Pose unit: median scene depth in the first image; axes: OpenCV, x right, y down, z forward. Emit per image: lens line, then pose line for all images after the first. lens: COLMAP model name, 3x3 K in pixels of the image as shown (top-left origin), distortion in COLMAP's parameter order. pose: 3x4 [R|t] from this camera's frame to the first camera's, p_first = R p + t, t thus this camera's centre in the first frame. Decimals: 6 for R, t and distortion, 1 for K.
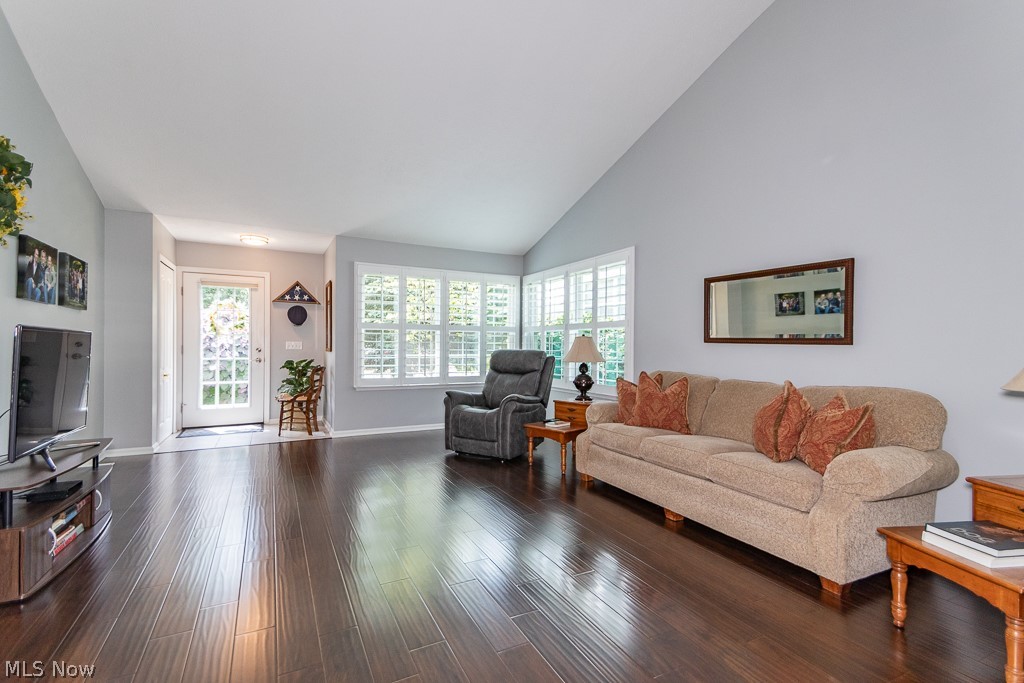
lens RADIAL K [[471.0, 0, 507.9], [0, 471.0, 346.4], [0, 0, 1]] dist [0.055783, -0.000515]
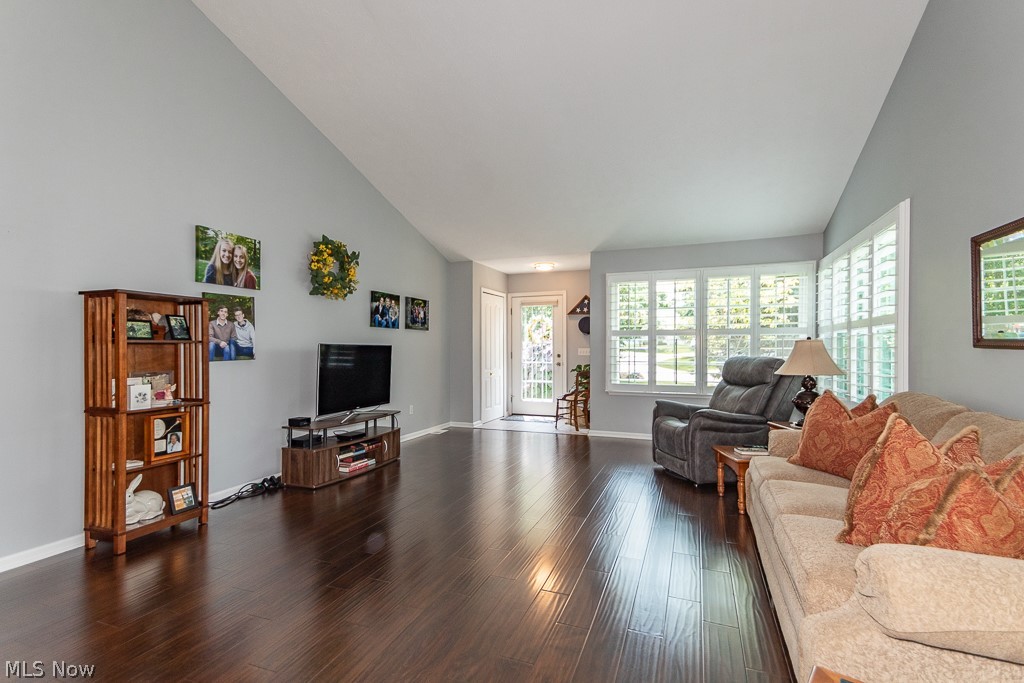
lens RADIAL K [[471.0, 0, 502.1], [0, 471.0, 351.9], [0, 0, 1]] dist [0.055783, -0.000515]
pose [[0.671518, -0.002249, -0.740985, 0.320458], [0.003767, 0.999993, 0.000378, -0.003562], [0.740979, -0.003045, 0.671522, 0.116149]]
